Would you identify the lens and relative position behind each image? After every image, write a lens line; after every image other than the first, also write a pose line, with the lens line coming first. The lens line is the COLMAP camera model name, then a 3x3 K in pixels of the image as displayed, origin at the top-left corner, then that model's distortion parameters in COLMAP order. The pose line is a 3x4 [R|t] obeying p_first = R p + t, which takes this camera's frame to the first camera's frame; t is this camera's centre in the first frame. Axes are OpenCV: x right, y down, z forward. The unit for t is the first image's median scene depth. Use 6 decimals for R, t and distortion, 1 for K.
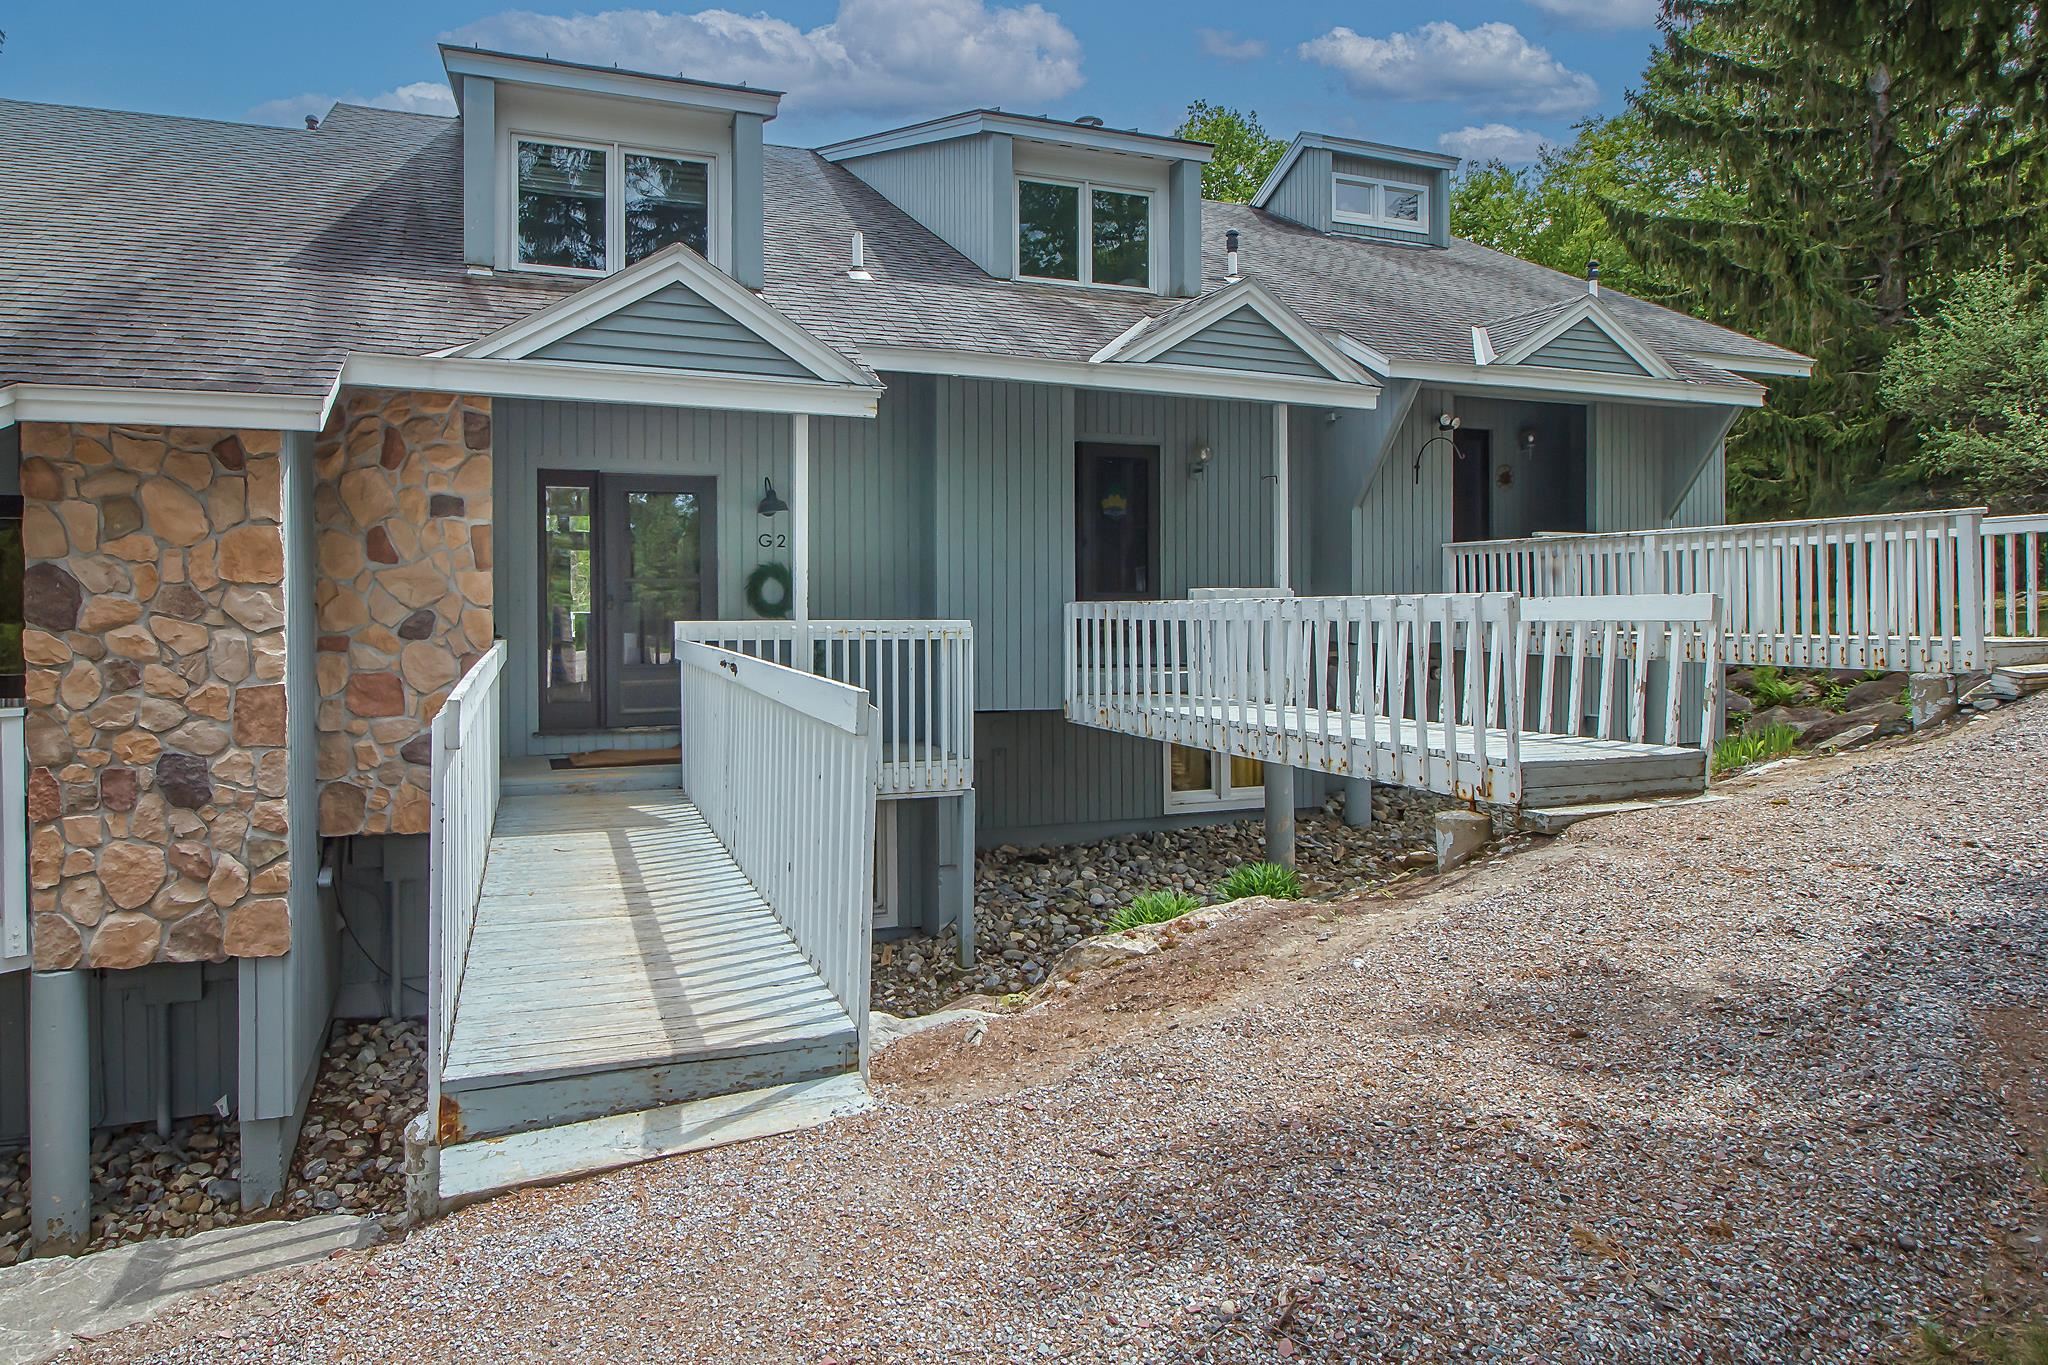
lens RADIAL K [[889.2, 0, 1018.8], [0, 889.2, 584.3], [0, 0, 1]] dist [-0.012292, -0.000052]
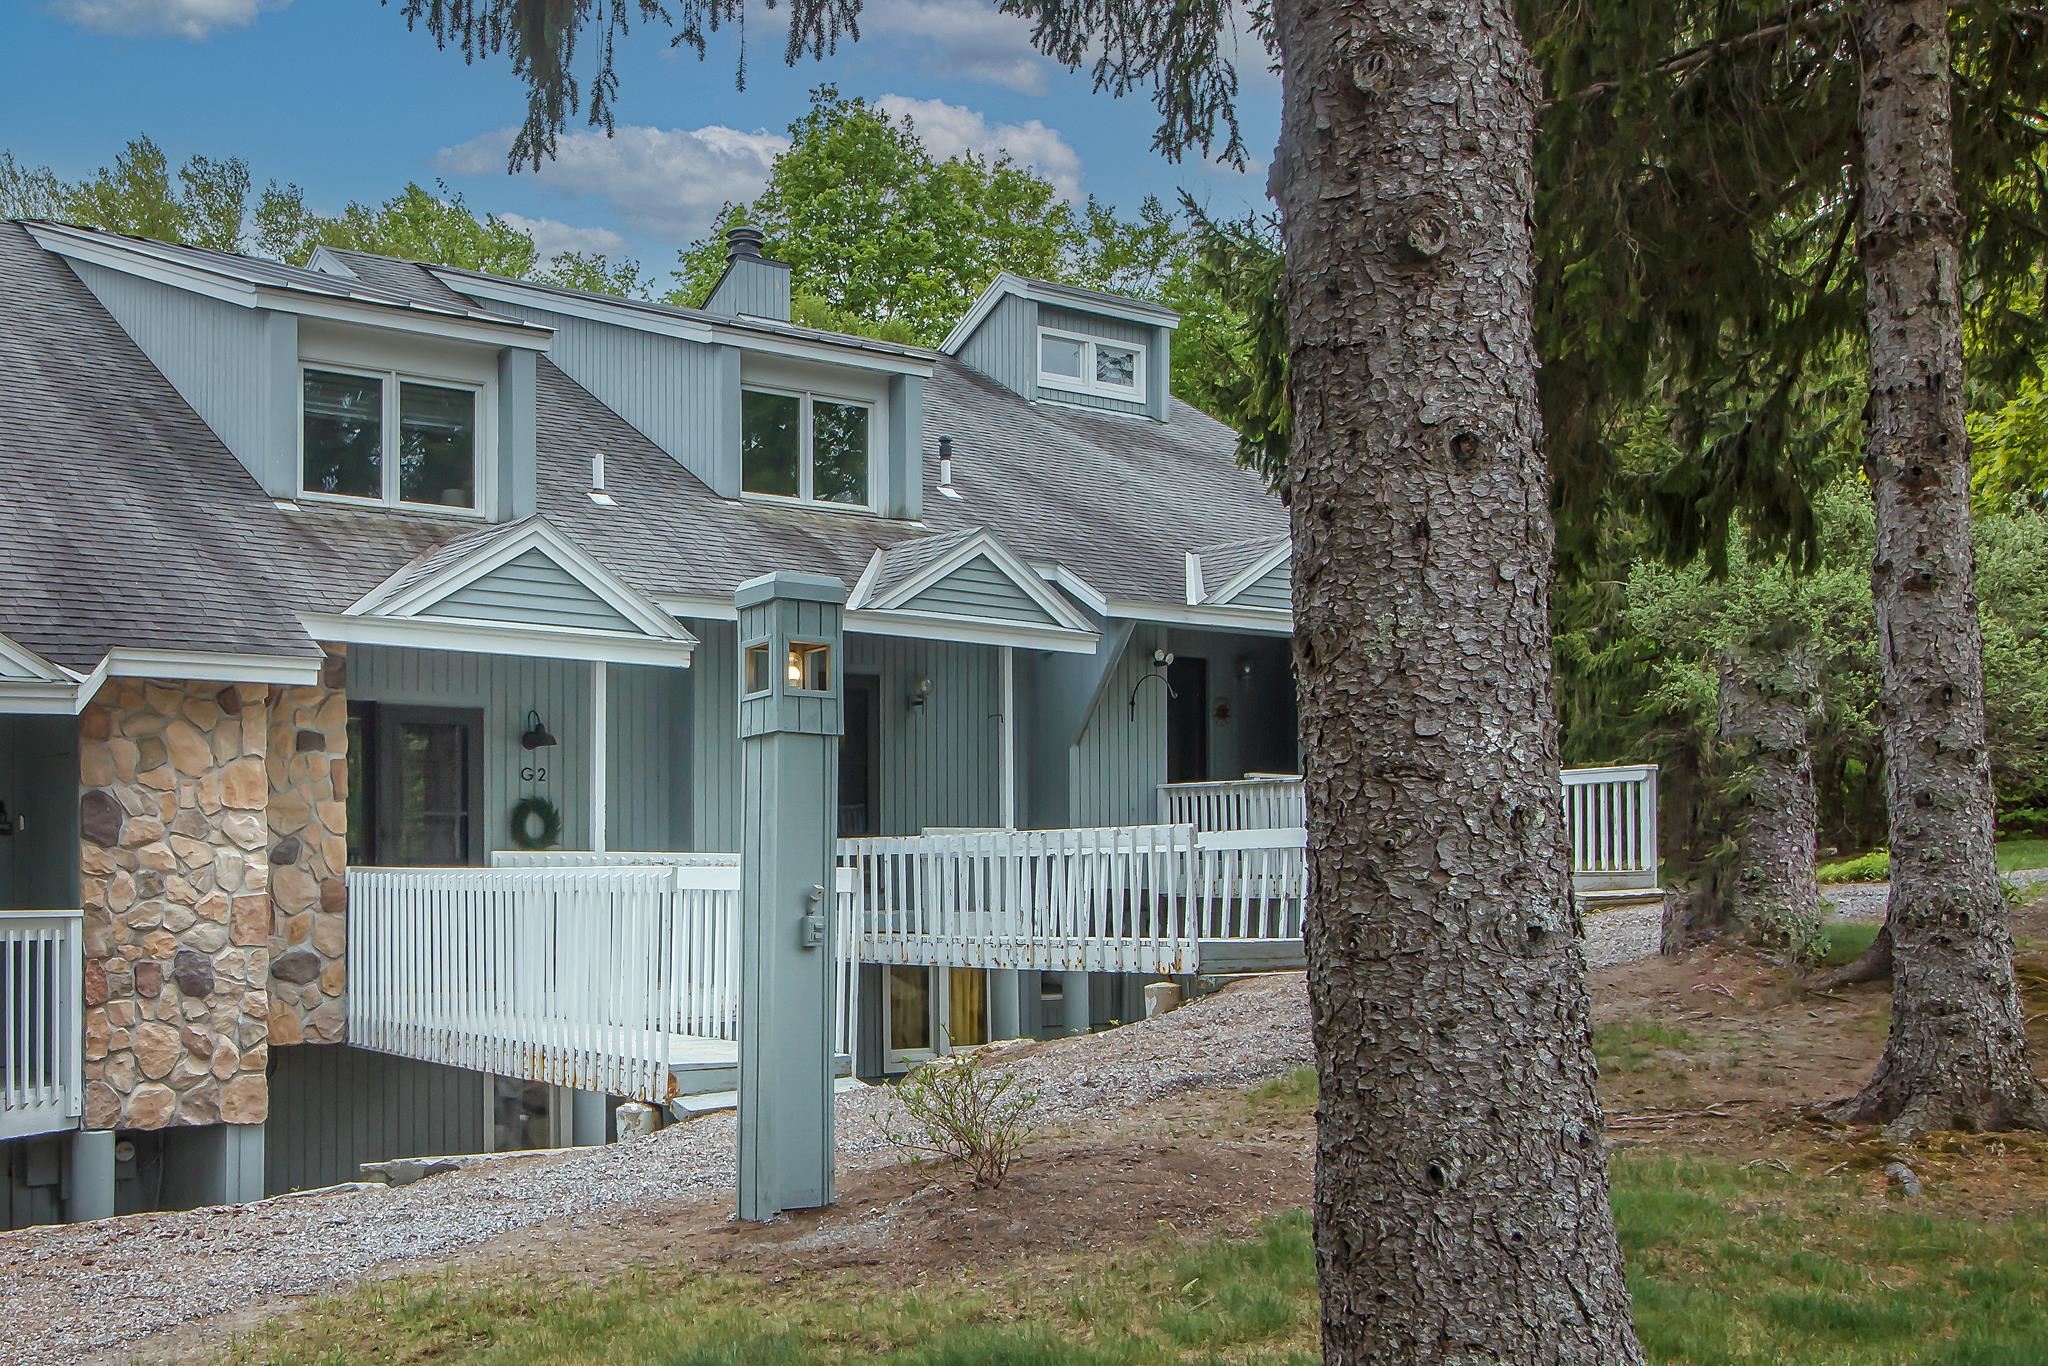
lens RADIAL K [[2244.0, 0, 1024.0], [0, 2244.0, 683.0], [0, 0, 1]] dist [-0.014486, -0.004317]
pose [[0.931453, 0.029656, 0.362652, -0.987194], [-0.000743, 0.996826, -0.079606, 0.069341], [-0.363861, 0.073880, 0.928519, -2.212787]]
